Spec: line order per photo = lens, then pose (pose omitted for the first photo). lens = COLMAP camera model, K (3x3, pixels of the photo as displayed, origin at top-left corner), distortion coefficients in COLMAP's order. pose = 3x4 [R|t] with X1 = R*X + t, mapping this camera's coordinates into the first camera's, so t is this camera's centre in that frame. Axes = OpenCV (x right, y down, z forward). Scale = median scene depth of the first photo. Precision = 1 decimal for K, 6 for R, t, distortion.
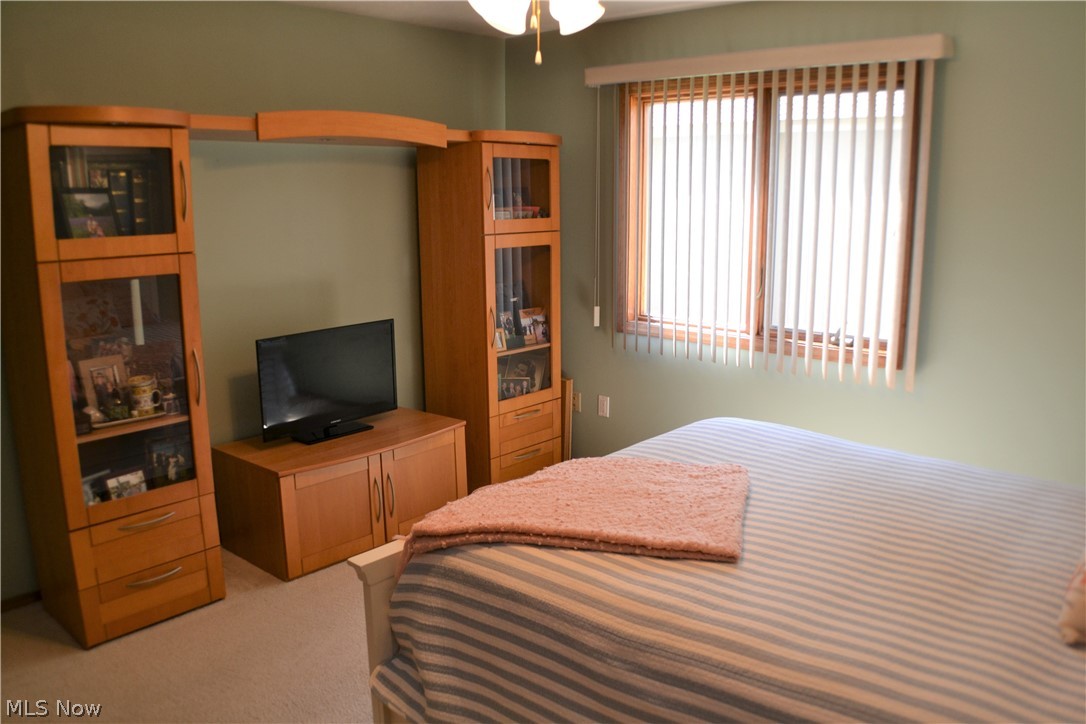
lens RADIAL K [[829.9, 0, 543.2], [0, 829.9, 363.7], [0, 0, 1]] dist [-0.159648, 0.038421]
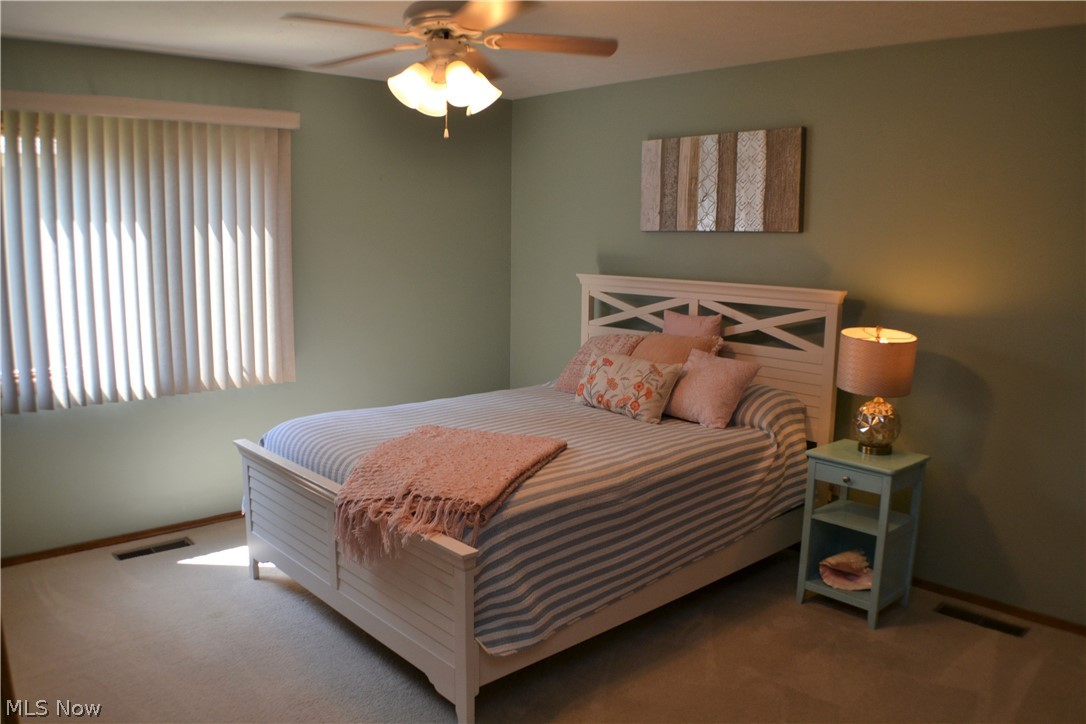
lens RADIAL K [[829.9, 0, 543.0], [0, 829.9, 362.8], [0, 0, 1]] dist [-0.159648, 0.038421]
pose [[0.120443, -0.148175, 0.981600, -1.475248], [0.187254, 0.974439, 0.124118, -0.158290], [-0.974900, 0.168859, 0.145110, 0.771525]]
